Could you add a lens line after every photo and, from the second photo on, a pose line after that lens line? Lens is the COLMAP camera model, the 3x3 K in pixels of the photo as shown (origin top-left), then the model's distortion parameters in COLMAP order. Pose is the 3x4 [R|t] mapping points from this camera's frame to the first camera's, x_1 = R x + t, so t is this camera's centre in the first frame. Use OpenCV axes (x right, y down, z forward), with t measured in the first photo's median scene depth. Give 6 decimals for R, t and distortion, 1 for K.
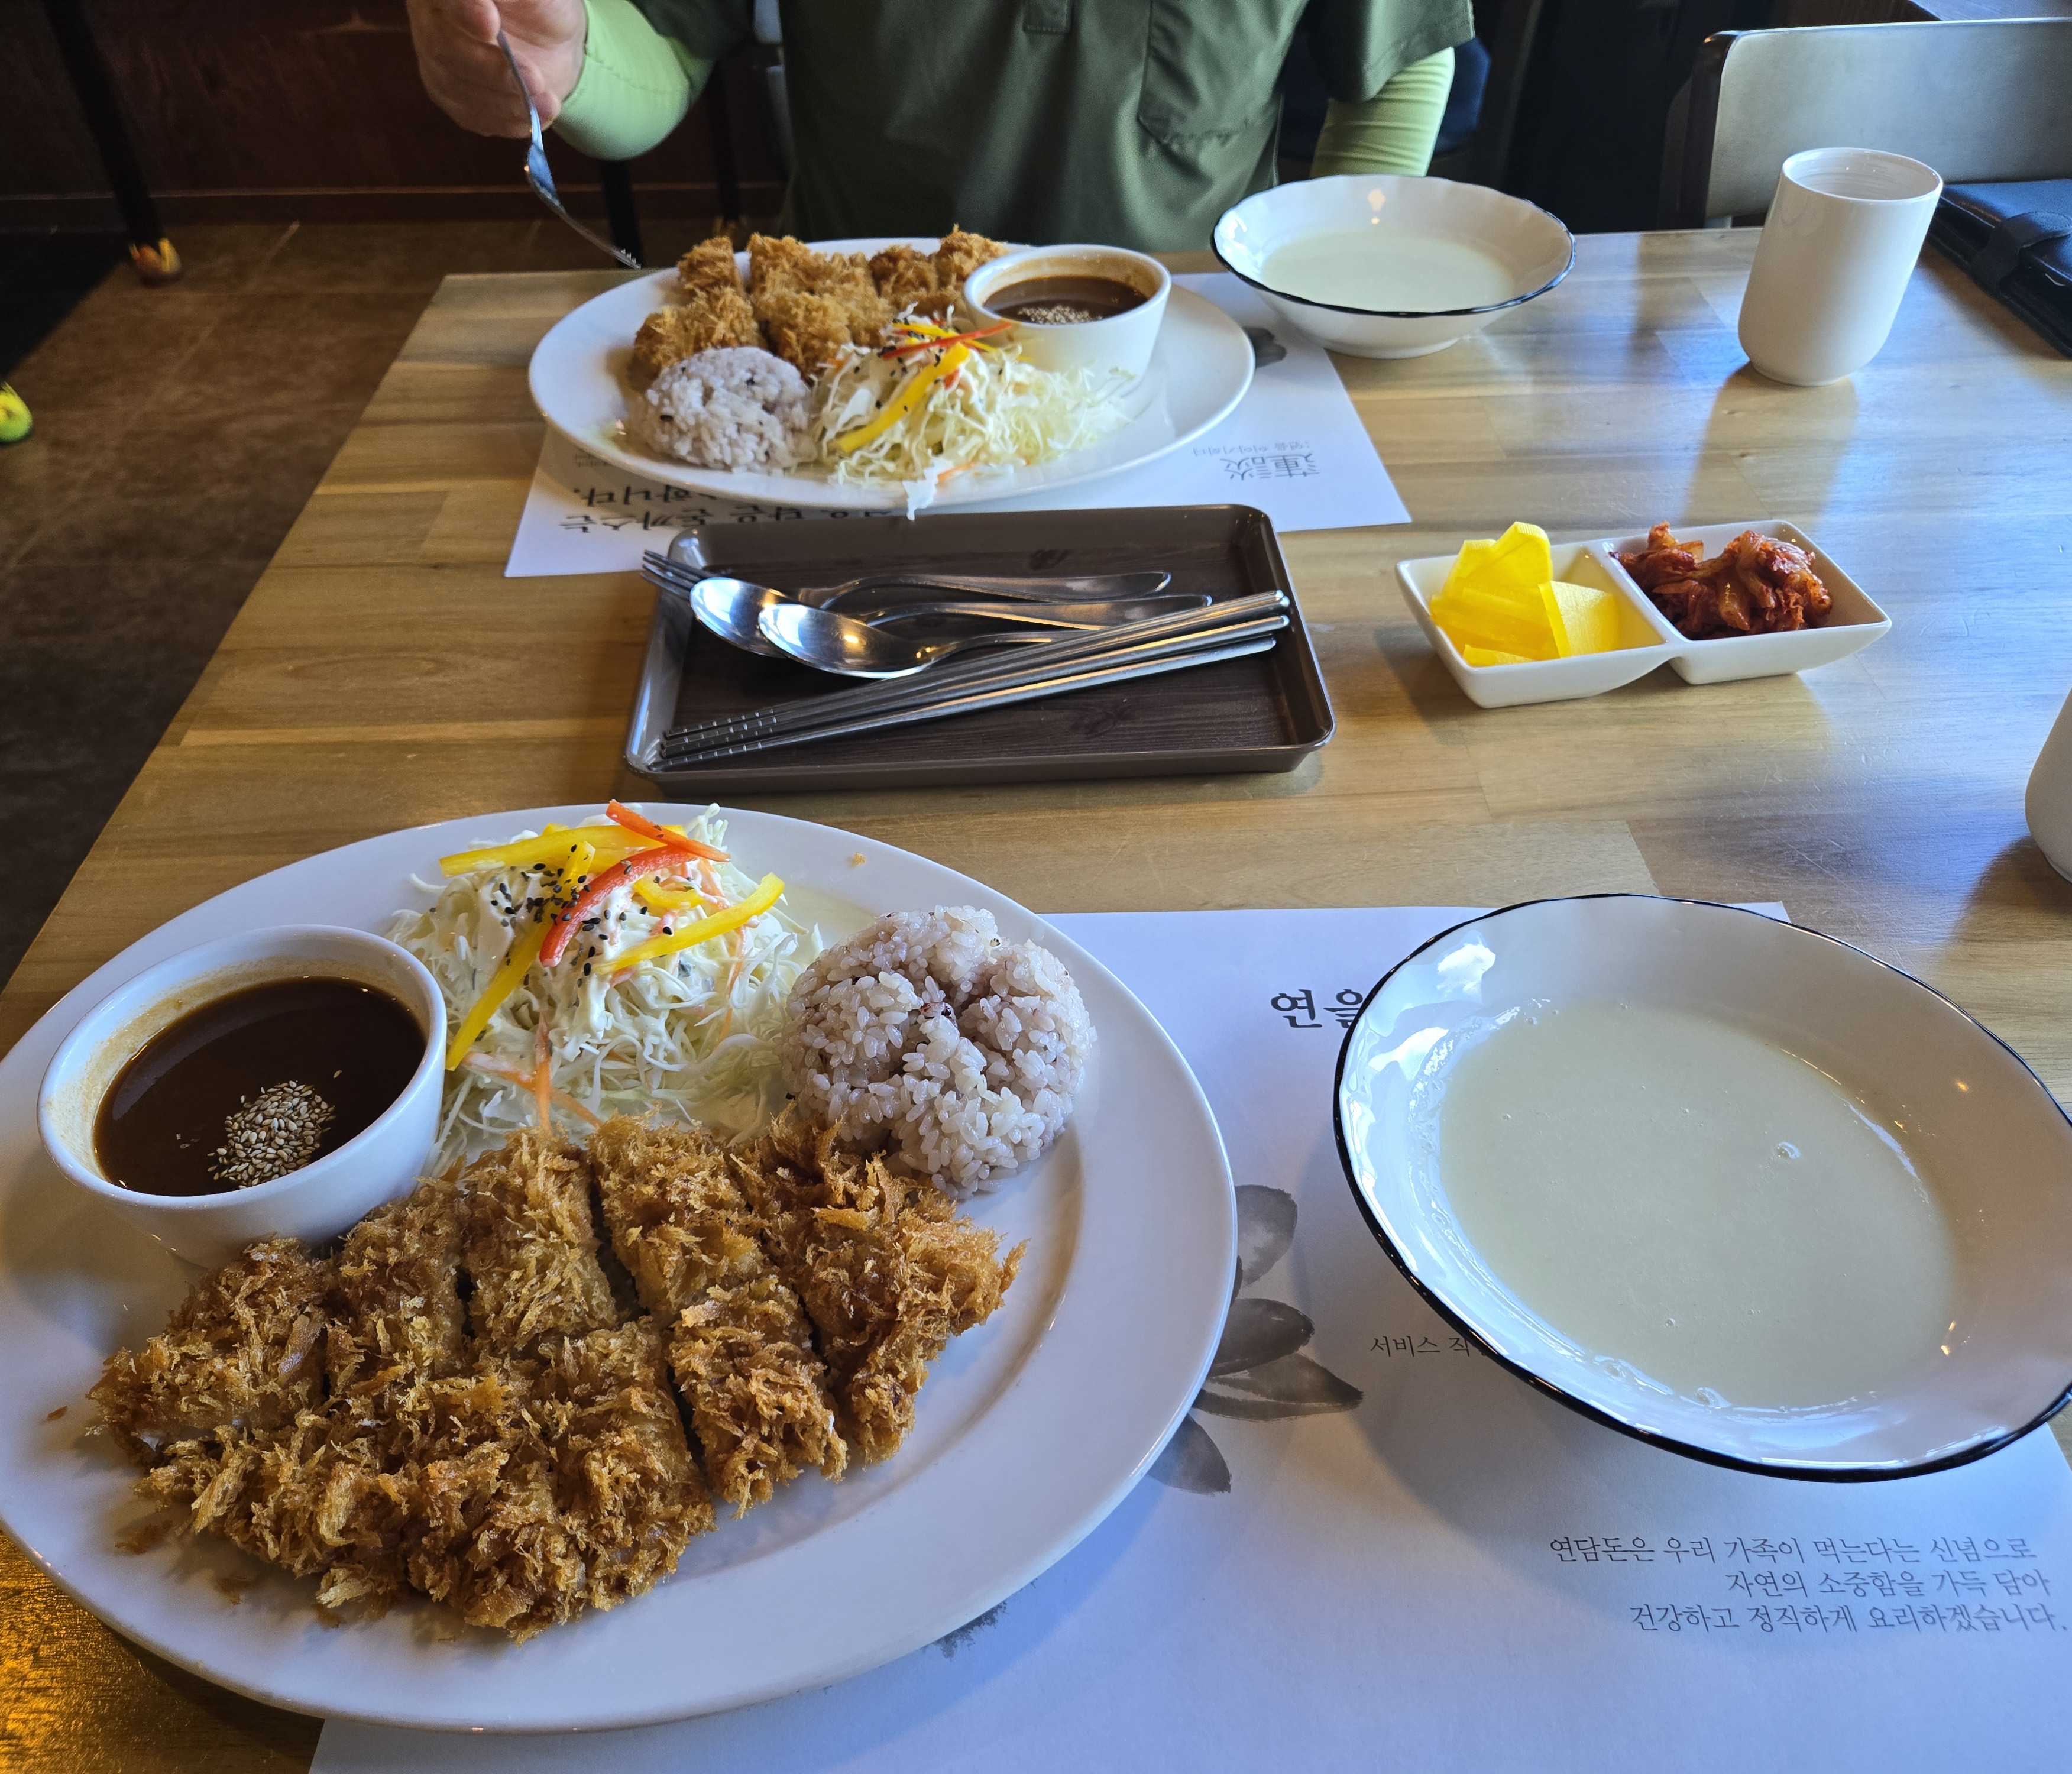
lens RADIAL K [[1610.7, 0, 971.3], [0, 1610.7, 894.8], [0, 0, 1]] dist [0.045184, -0.045270]
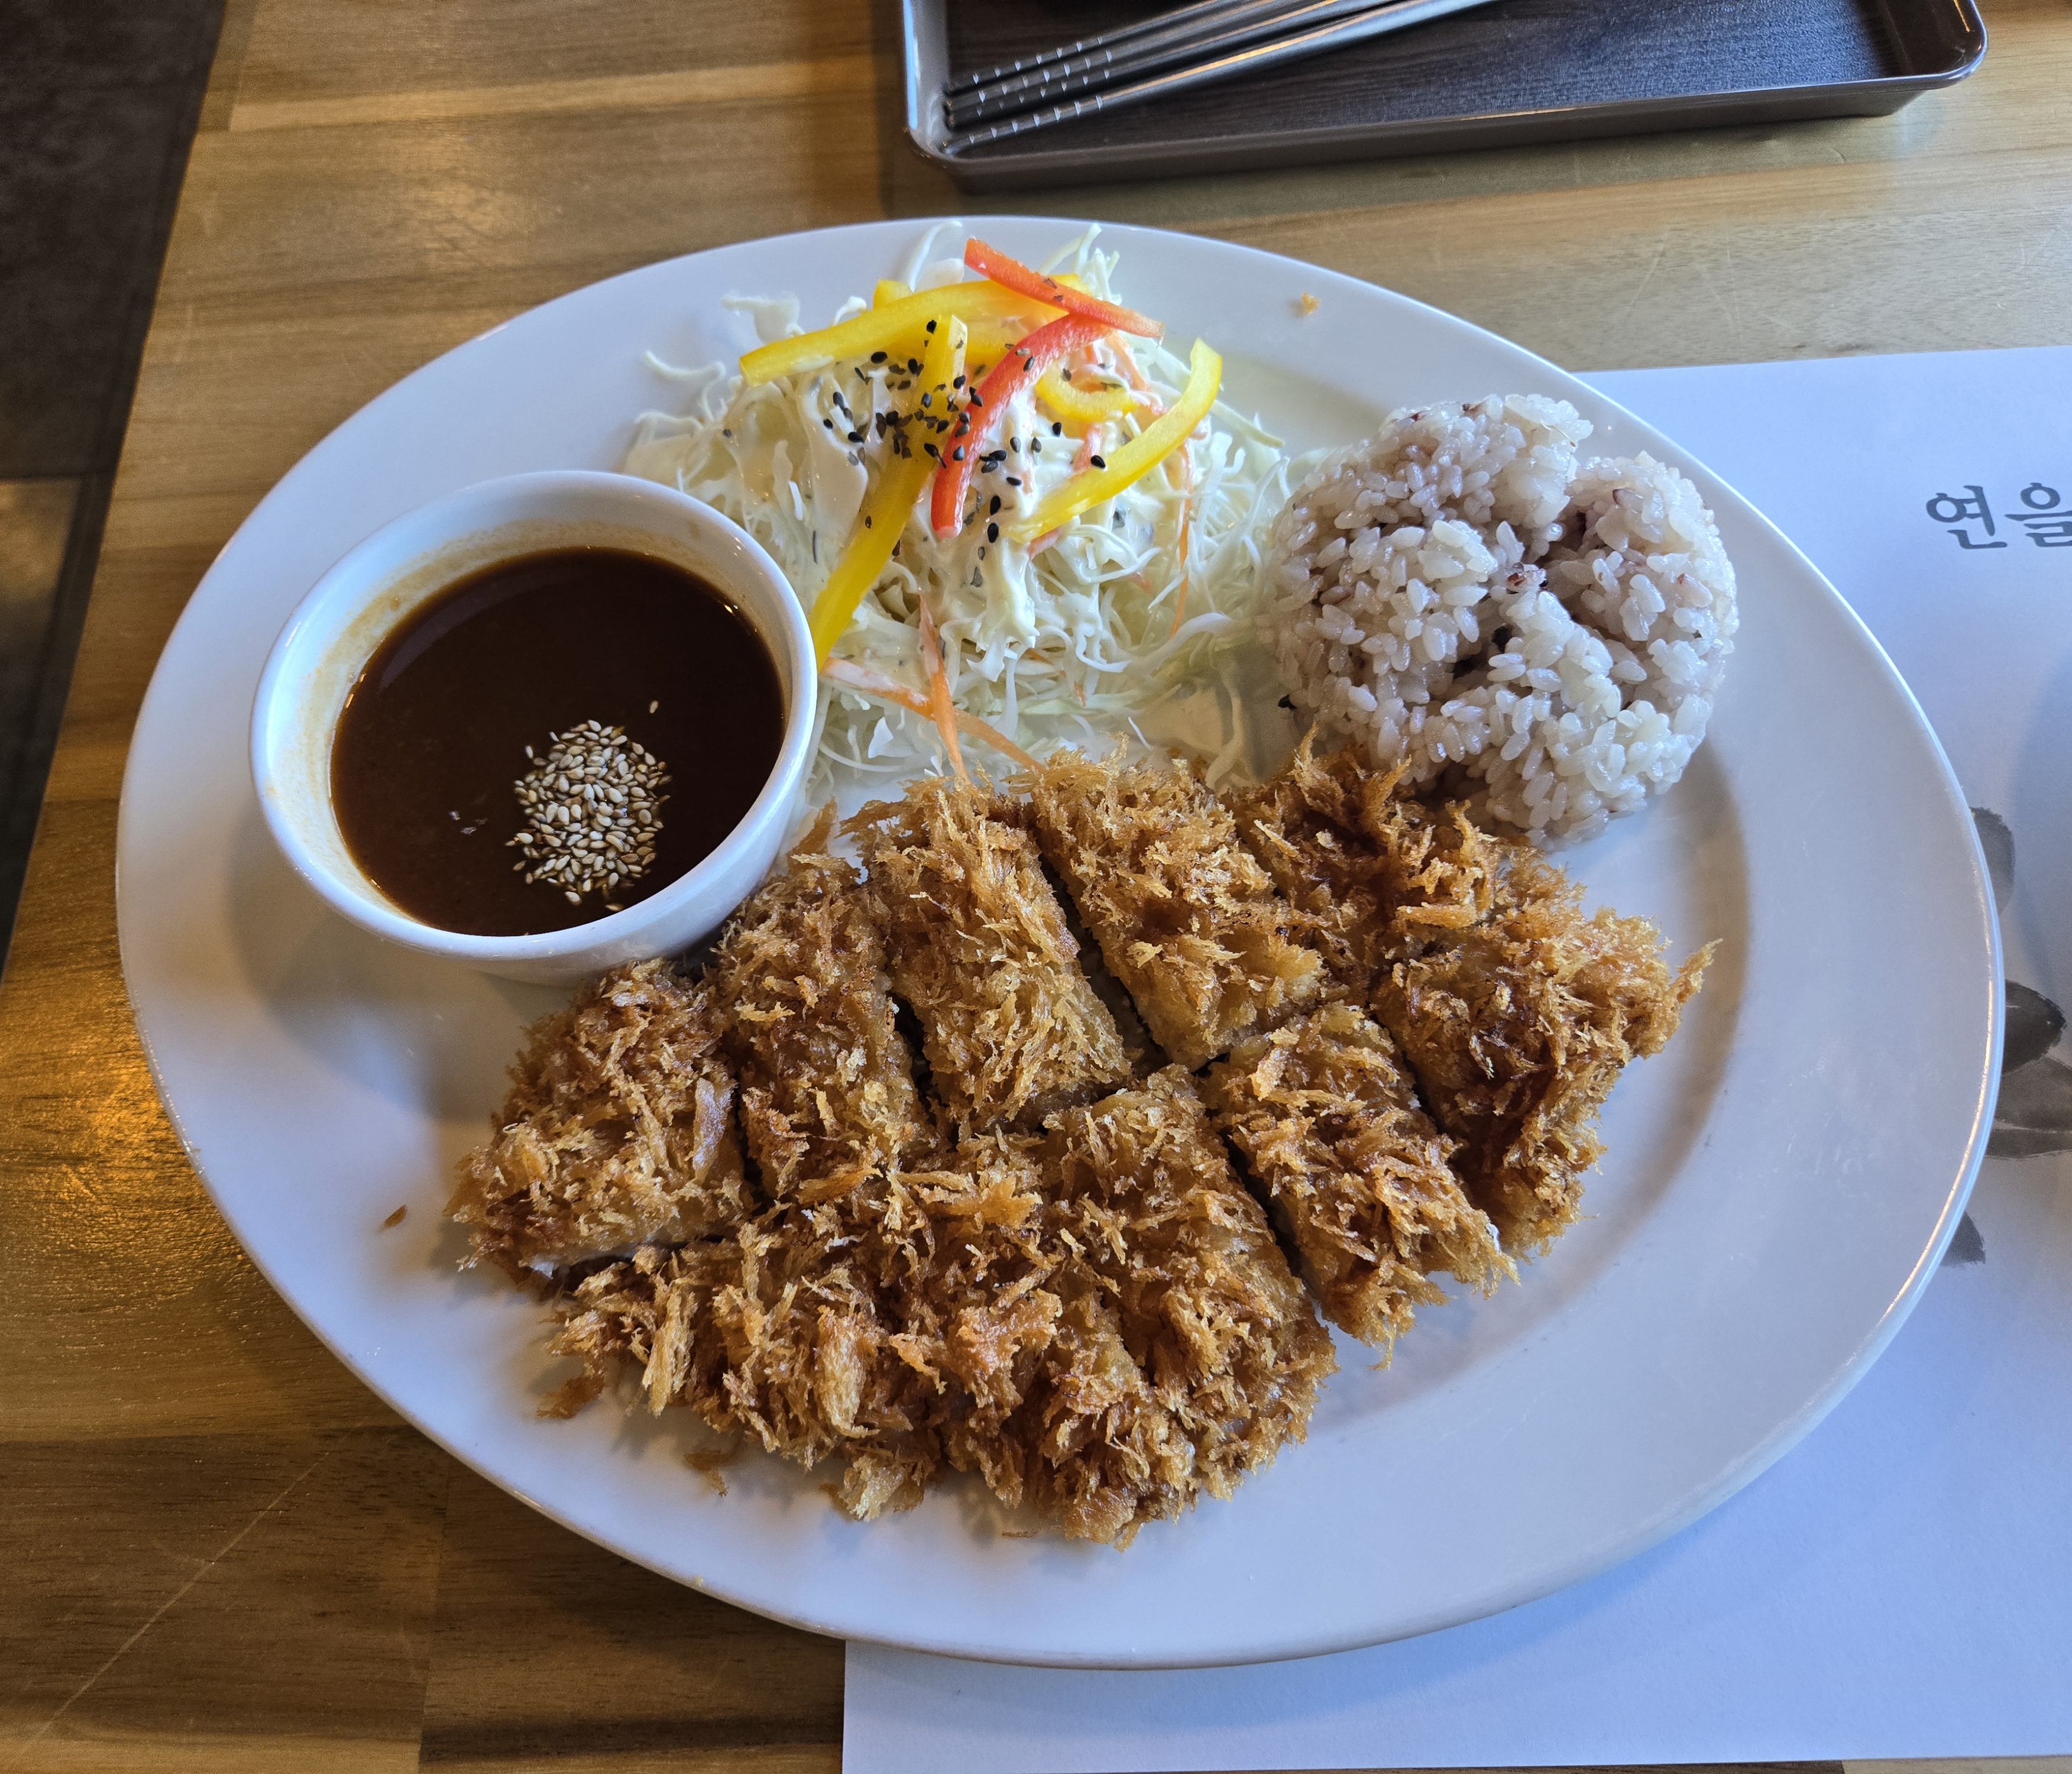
lens RADIAL K [[1610.7, 0, 971.3], [0, 1610.7, 894.8], [0, 0, 1]] dist [0.045184, -0.045270]
pose [[0.999327, -0.035512, -0.009215, -0.269095], [0.036203, 0.913808, 0.404531, -0.095671], [-0.005945, -0.404592, 0.914478, 0.359961]]
